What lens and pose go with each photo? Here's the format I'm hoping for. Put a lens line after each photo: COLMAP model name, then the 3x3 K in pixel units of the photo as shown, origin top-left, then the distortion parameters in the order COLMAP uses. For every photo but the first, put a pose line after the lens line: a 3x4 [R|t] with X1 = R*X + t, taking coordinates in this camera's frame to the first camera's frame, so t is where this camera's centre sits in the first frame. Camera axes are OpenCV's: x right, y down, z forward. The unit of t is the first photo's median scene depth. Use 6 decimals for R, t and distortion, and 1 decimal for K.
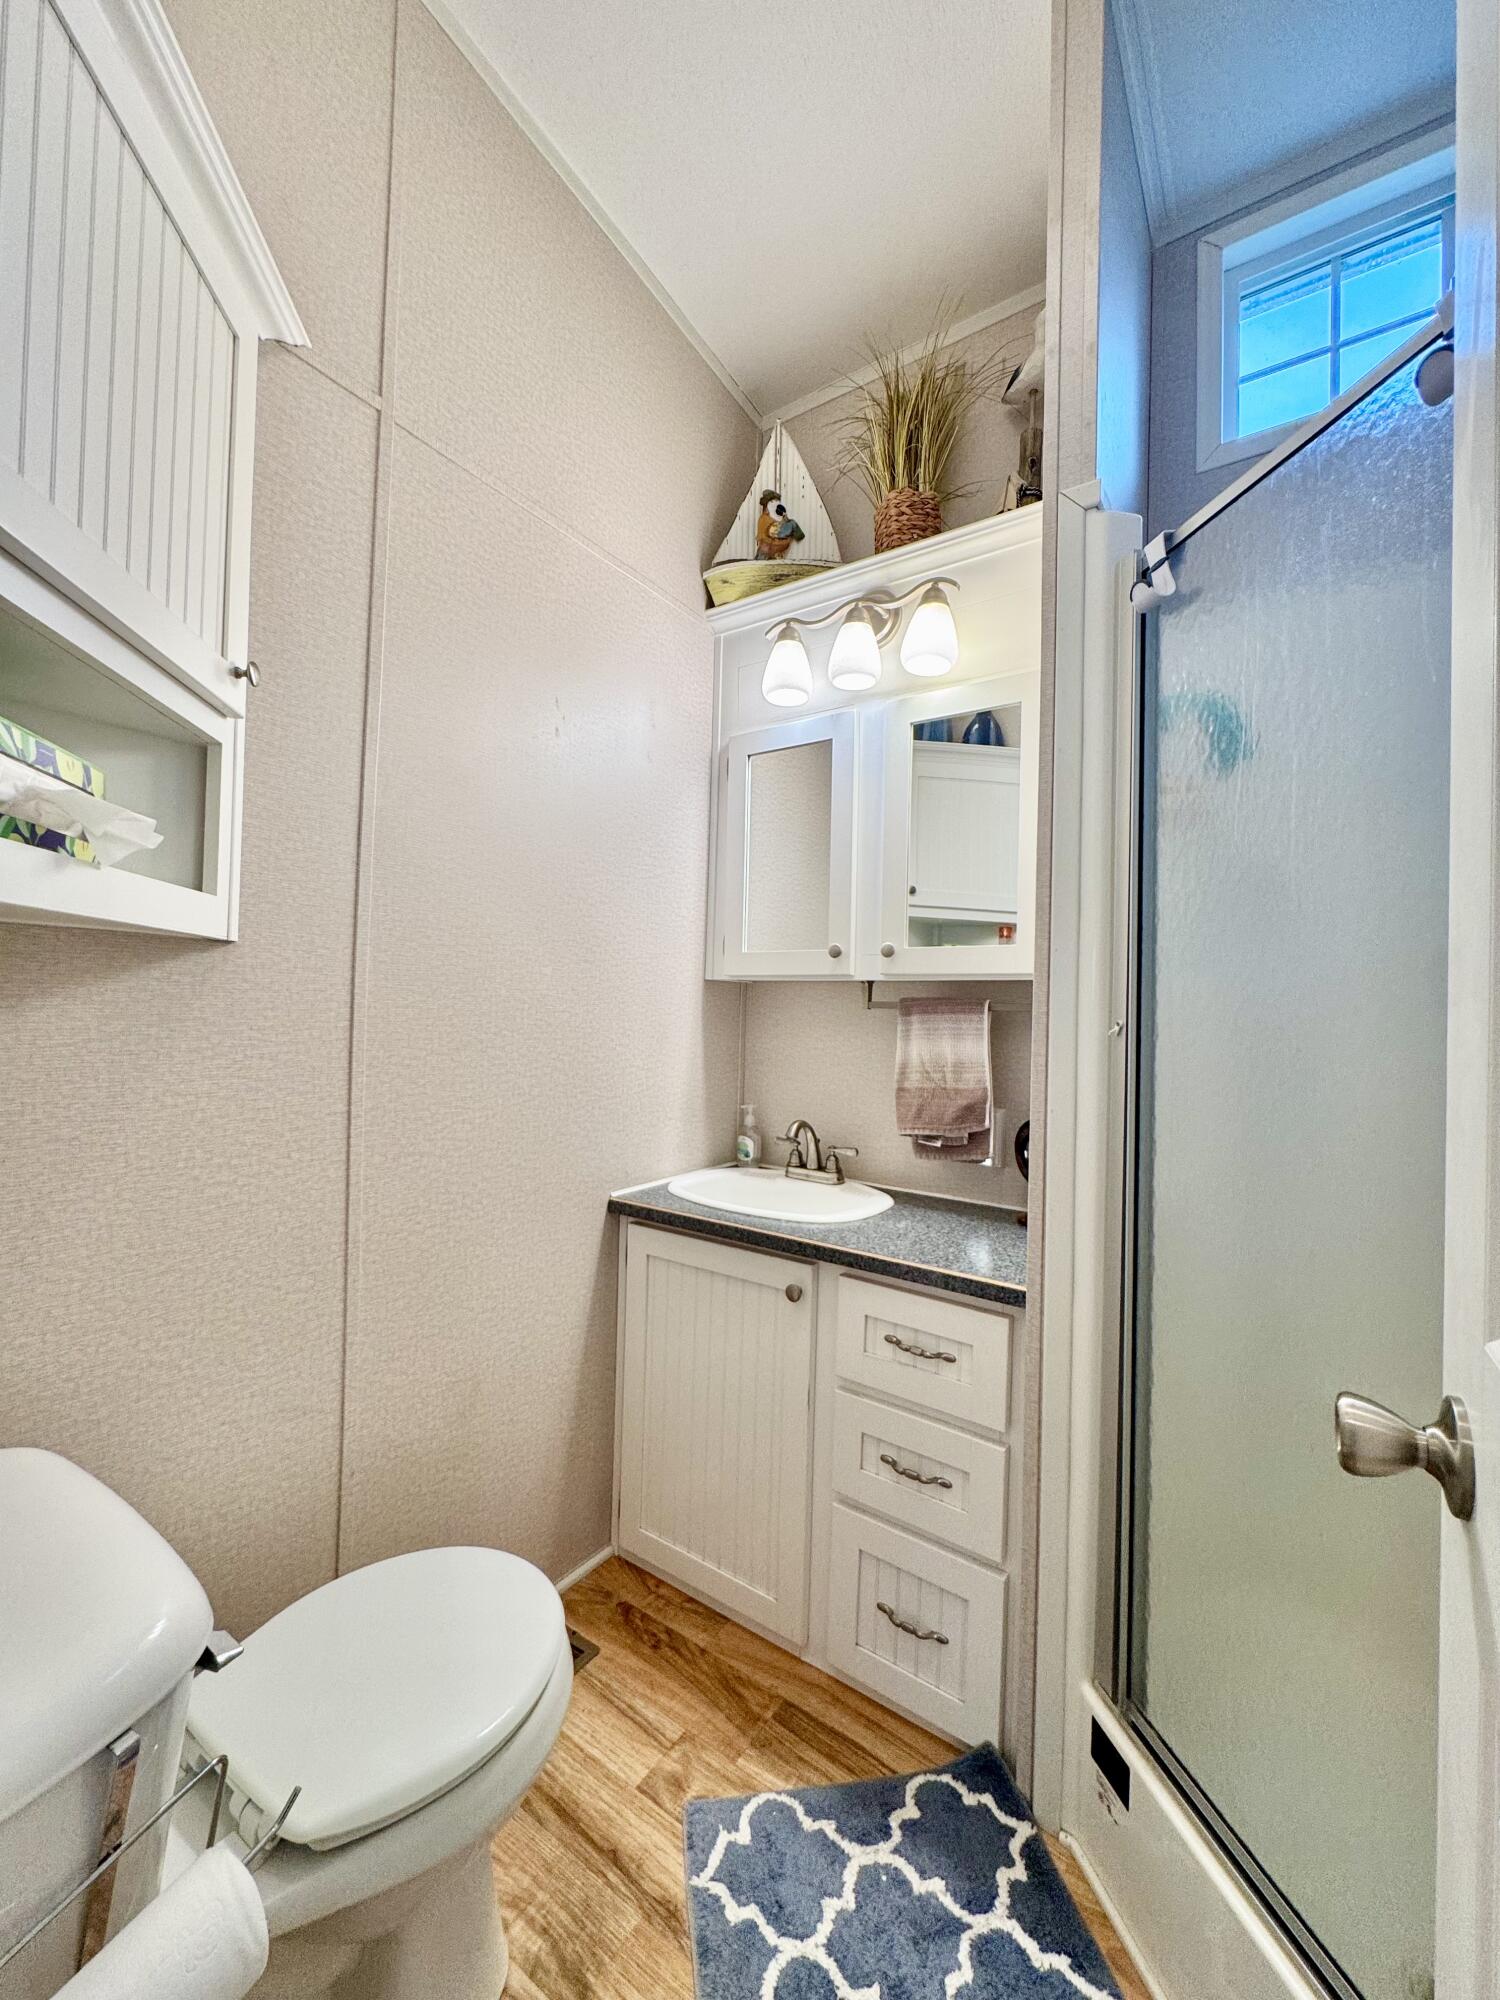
lens RADIAL K [[795.7, 0, 749.8], [0, 795.7, 999.4], [0, 0, 1]] dist [-0.002588, 0.000078]
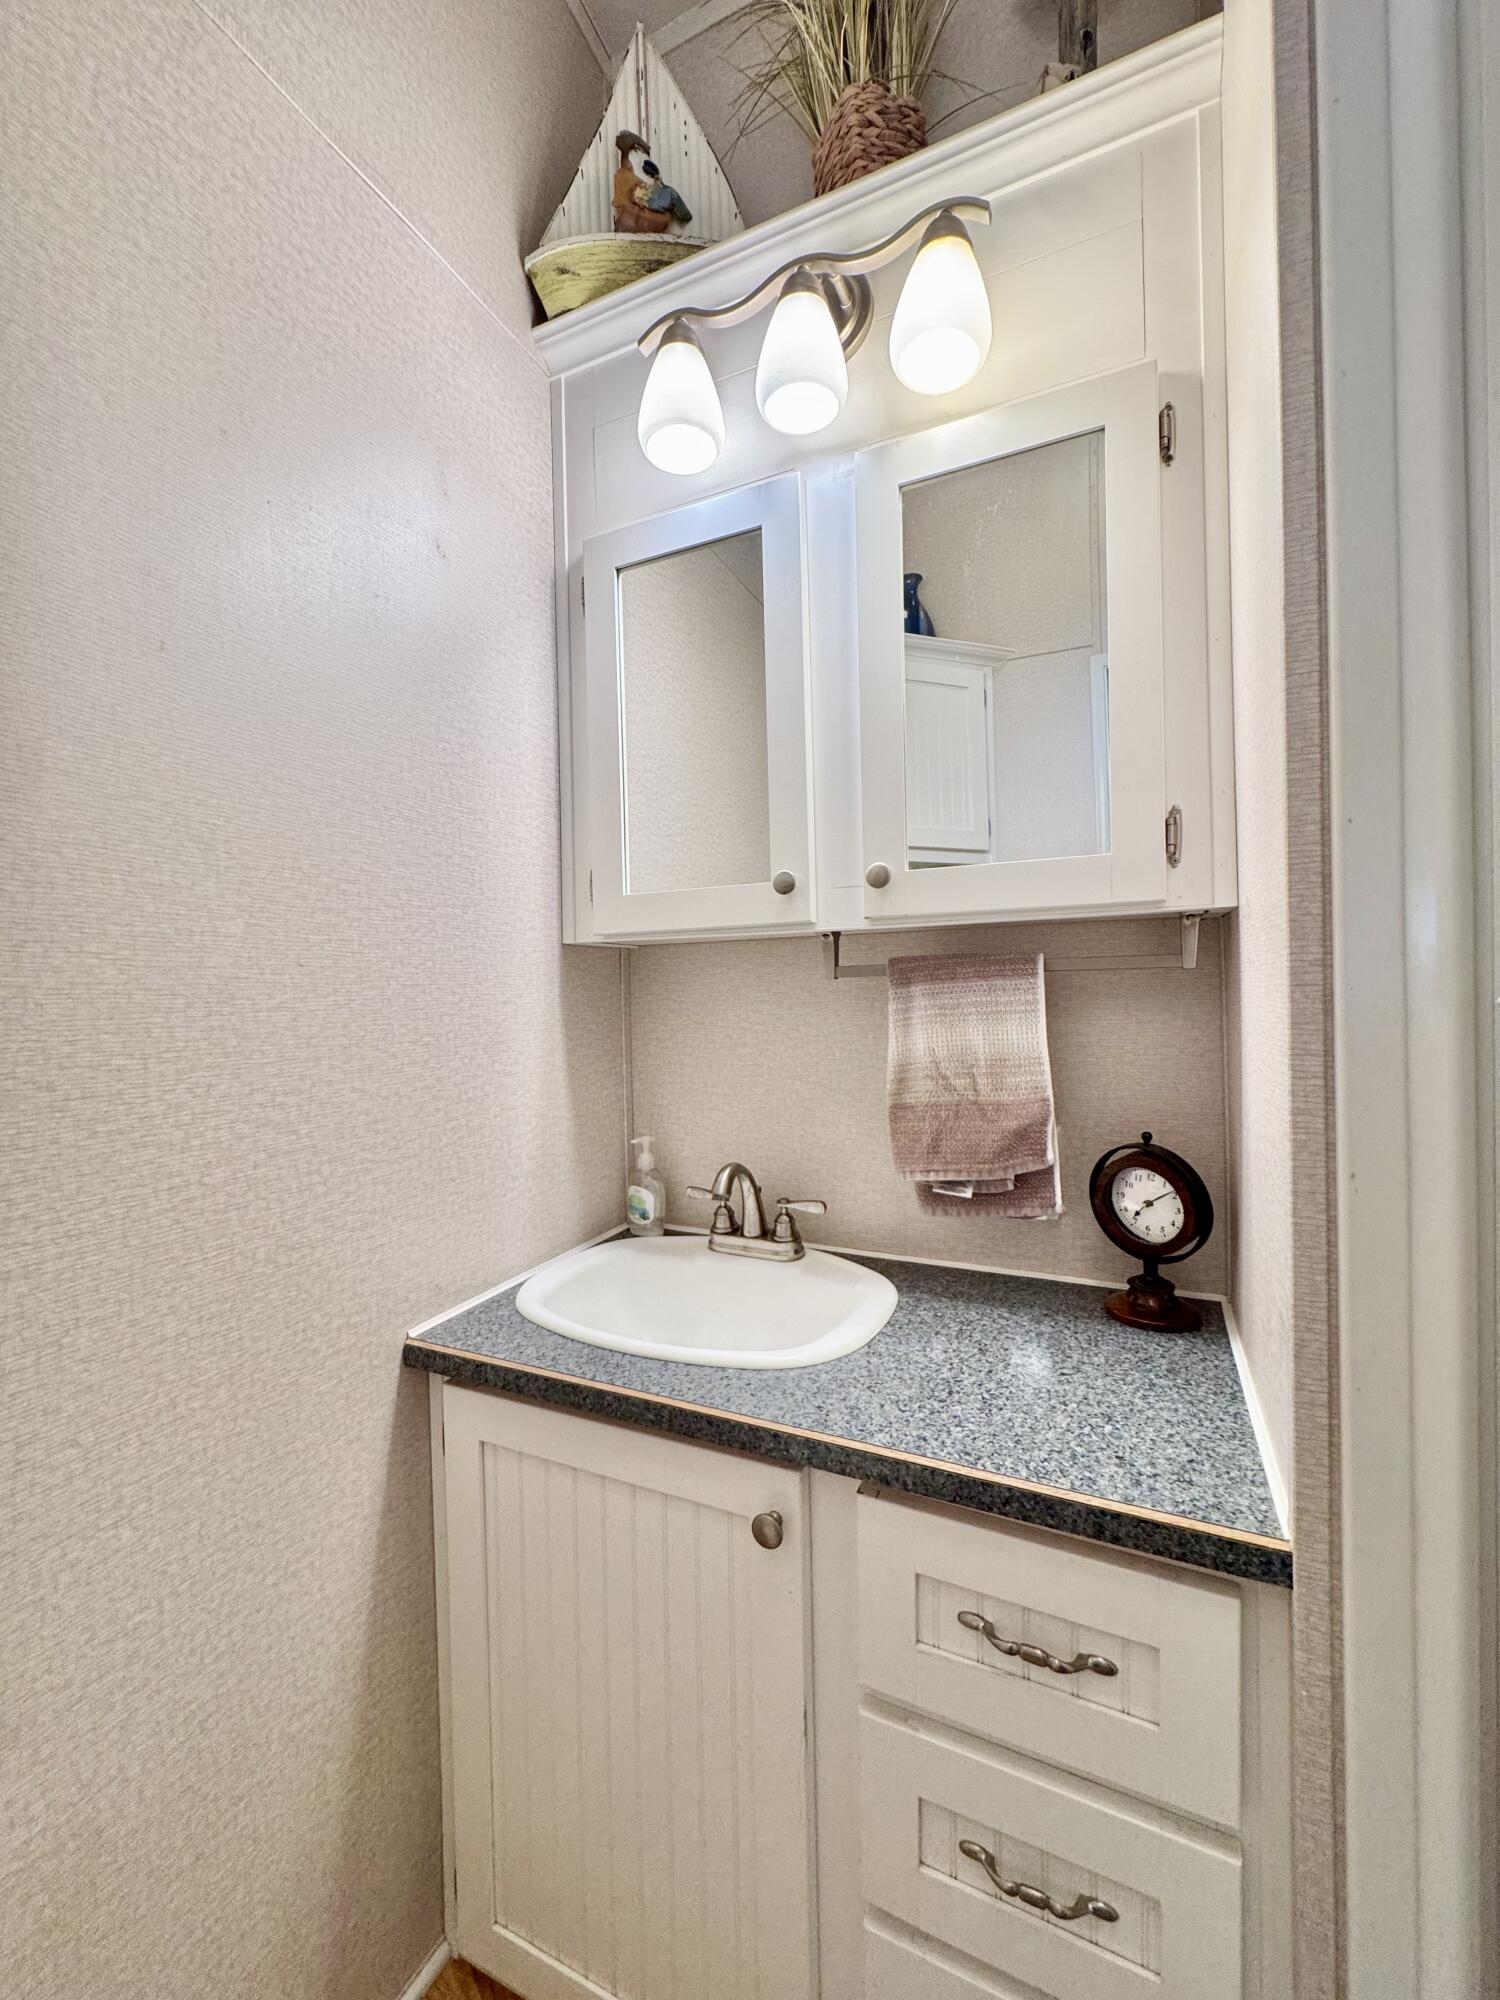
lens RADIAL K [[795.7, 0, 744.5], [0, 795.7, 995.2], [0, 0, 1]] dist [-0.002588, 0.000078]
pose [[0.985038, -0.048970, 0.165236, -0.021810], [0.044636, 0.998557, 0.029845, 0.003955], [-0.166459, -0.022023, 0.985802, 0.371511]]
